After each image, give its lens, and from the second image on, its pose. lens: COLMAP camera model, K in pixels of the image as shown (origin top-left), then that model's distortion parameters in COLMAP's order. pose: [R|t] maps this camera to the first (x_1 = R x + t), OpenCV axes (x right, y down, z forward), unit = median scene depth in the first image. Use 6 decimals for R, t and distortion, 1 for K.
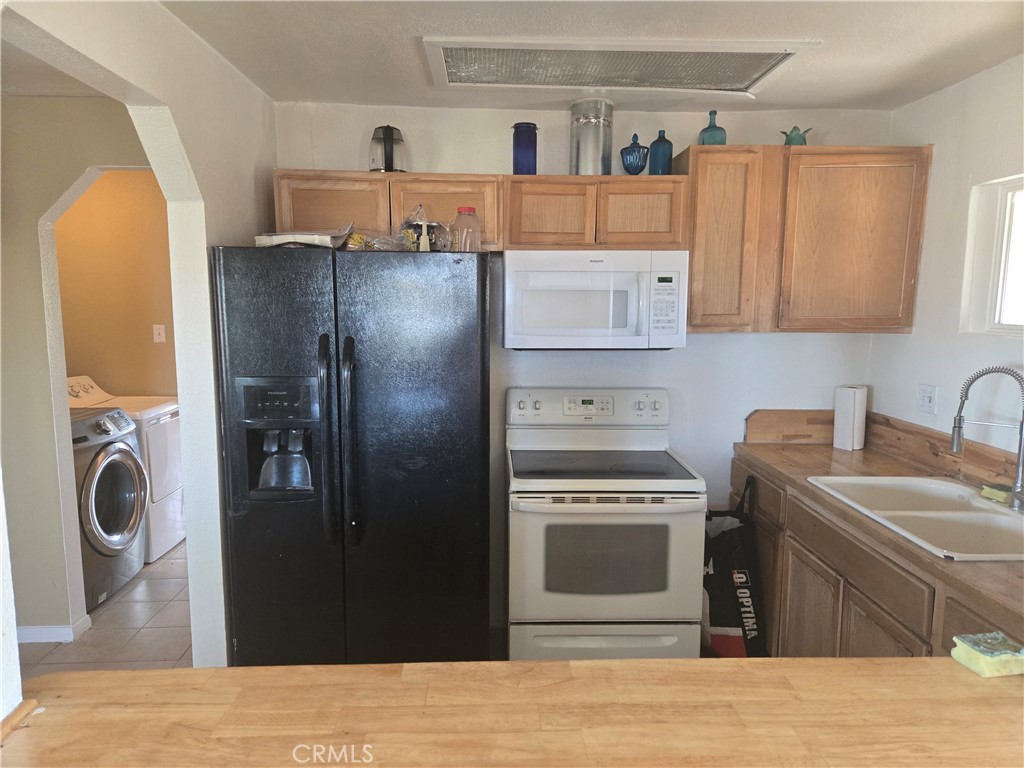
lens RADIAL K [[693.8, 0, 513.1], [0, 693.8, 405.4], [0, 0, 1]] dist [0.072421, -0.062956]
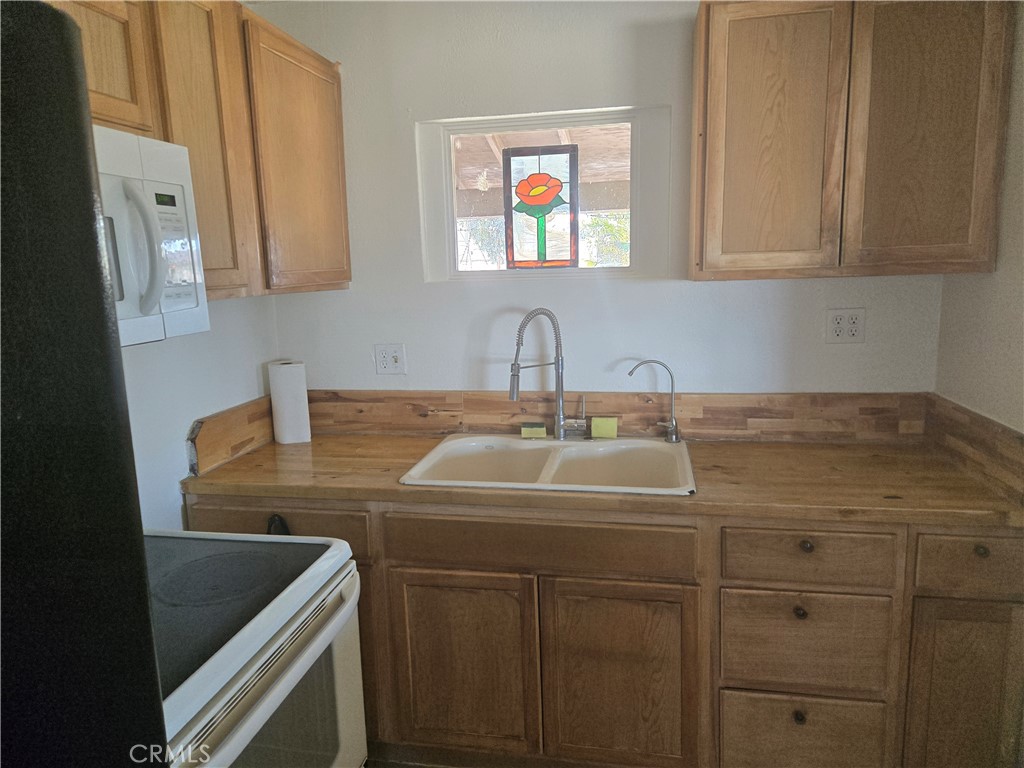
lens RADIAL K [[681.1, 0, 517.8], [0, 681.1, 380.4], [0, 0, 1]] dist [0.075606, -0.057781]
pose [[0.214018, -0.178292, 0.960421, -0.225280], [0.177133, 0.973985, 0.141339, -0.079164], [-0.960635, 0.139873, 0.240032, 0.651585]]
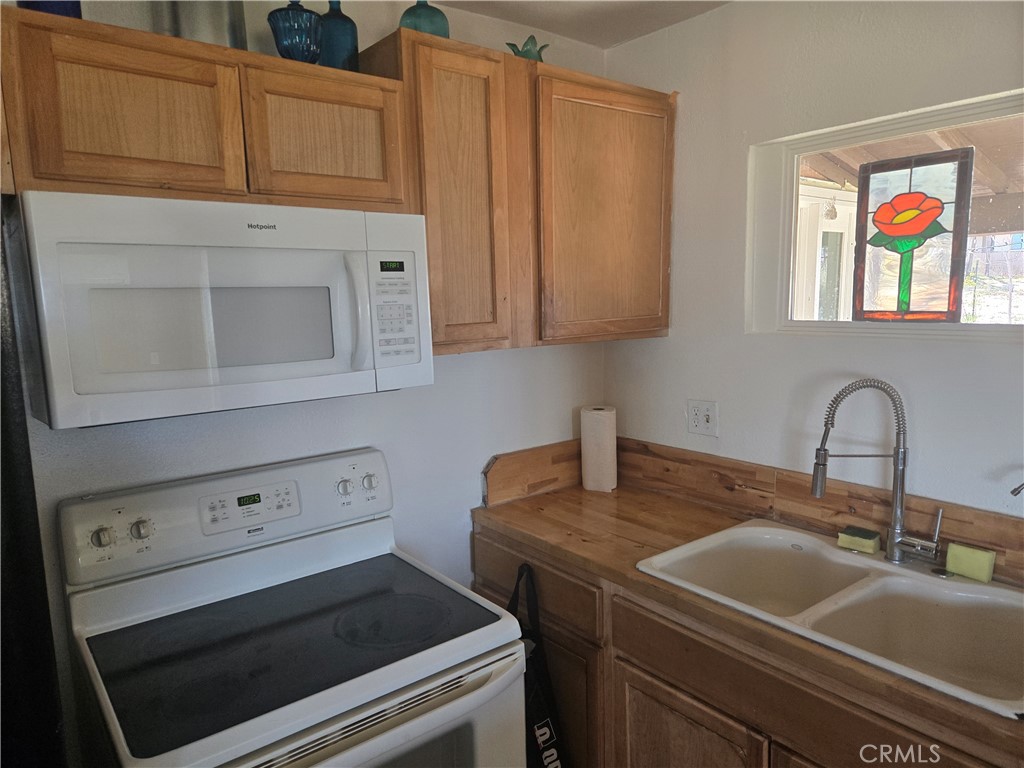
lens RADIAL K [[691.1, 0, 519.0], [0, 691.1, 393.0], [0, 0, 1]] dist [0.070879, -0.060023]
pose [[0.800391, -0.109522, 0.589389, -0.034771], [0.117125, 0.992792, 0.025428, -0.082563], [-0.587925, 0.048680, 0.807449, 0.500660]]
